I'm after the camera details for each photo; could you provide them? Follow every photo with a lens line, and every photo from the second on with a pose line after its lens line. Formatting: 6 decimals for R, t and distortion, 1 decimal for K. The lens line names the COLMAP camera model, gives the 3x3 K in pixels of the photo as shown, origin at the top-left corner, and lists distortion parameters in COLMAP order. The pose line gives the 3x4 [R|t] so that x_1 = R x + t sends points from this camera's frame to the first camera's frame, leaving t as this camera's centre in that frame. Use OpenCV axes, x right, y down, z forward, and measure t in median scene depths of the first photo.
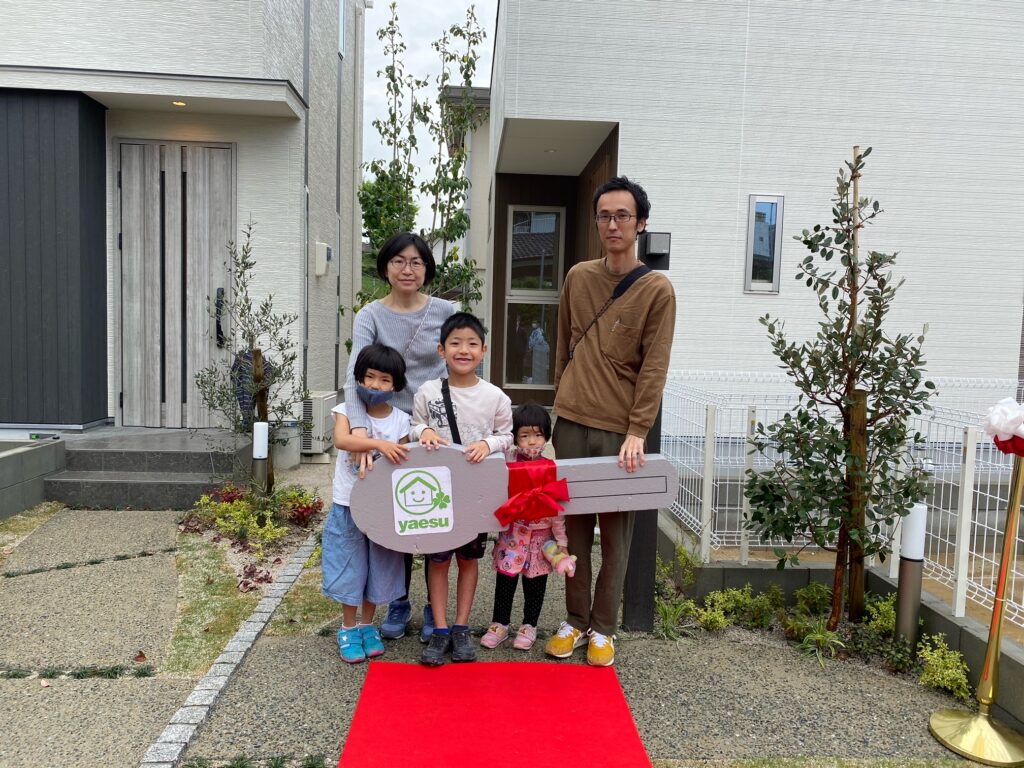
lens RADIAL K [[779.0, 0, 517.4], [0, 779.0, 387.5], [0, 0, 1]] dist [0.027901, -0.013349]
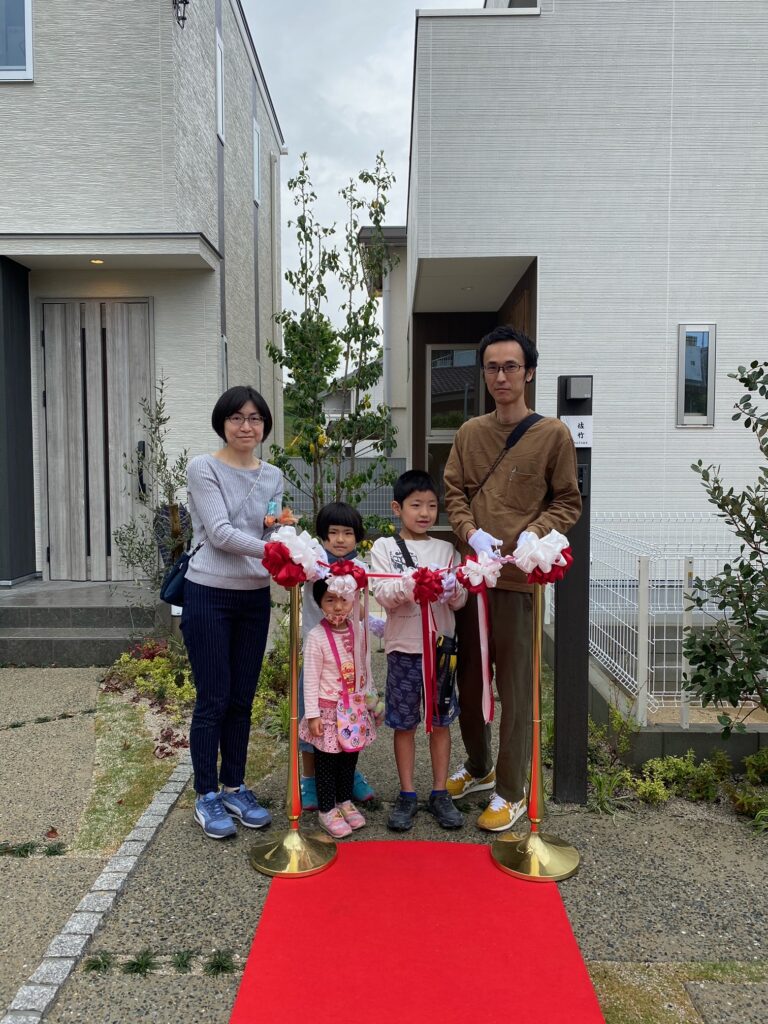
lens RADIAL K [[779.0, 0, 381.7], [0, 779.0, 505.8], [0, 0, 1]] dist [0.027901, -0.013349]
pose [[0.996264, -0.026902, -0.082061, 0.014248], [0.025354, 0.999481, -0.019856, -0.024797], [0.082552, 0.017701, 0.996430, 0.039200]]
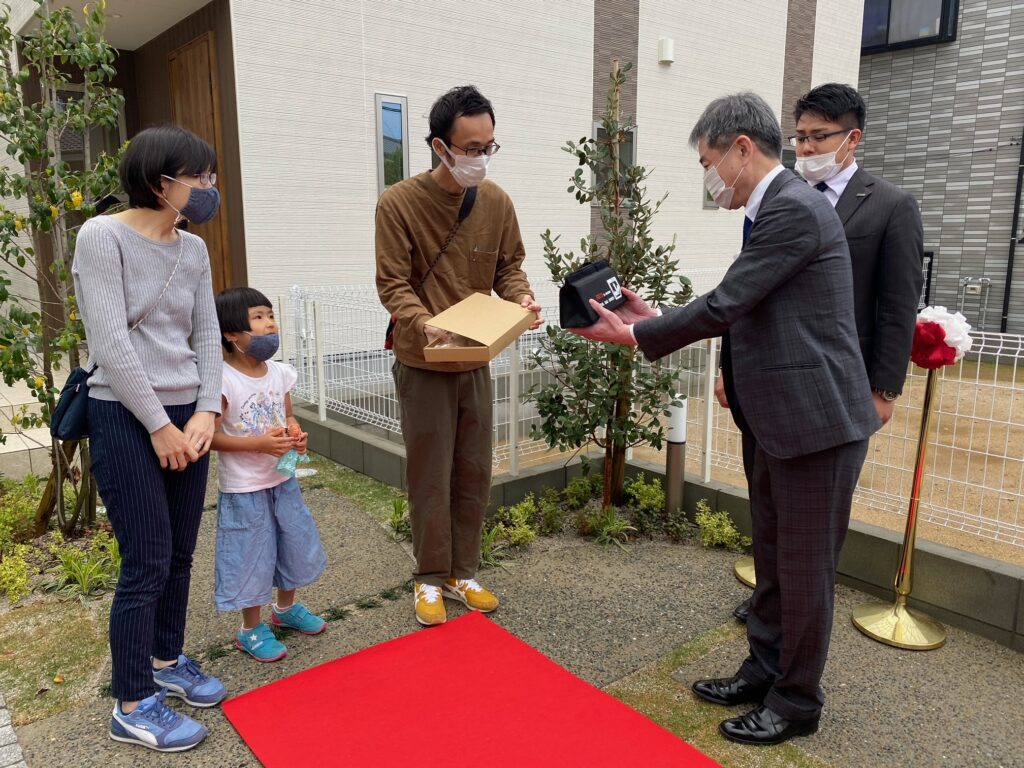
lens RADIAL K [[779.0, 0, 471.4], [0, 779.0, 386.2], [0, 0, 1]] dist [0.027901, -0.013349]
pose [[0.822868, -0.145959, 0.549167, -0.279481], [0.074944, 0.985882, 0.149735, -0.043480], [-0.563269, -0.082056, 0.822189, 0.184989]]
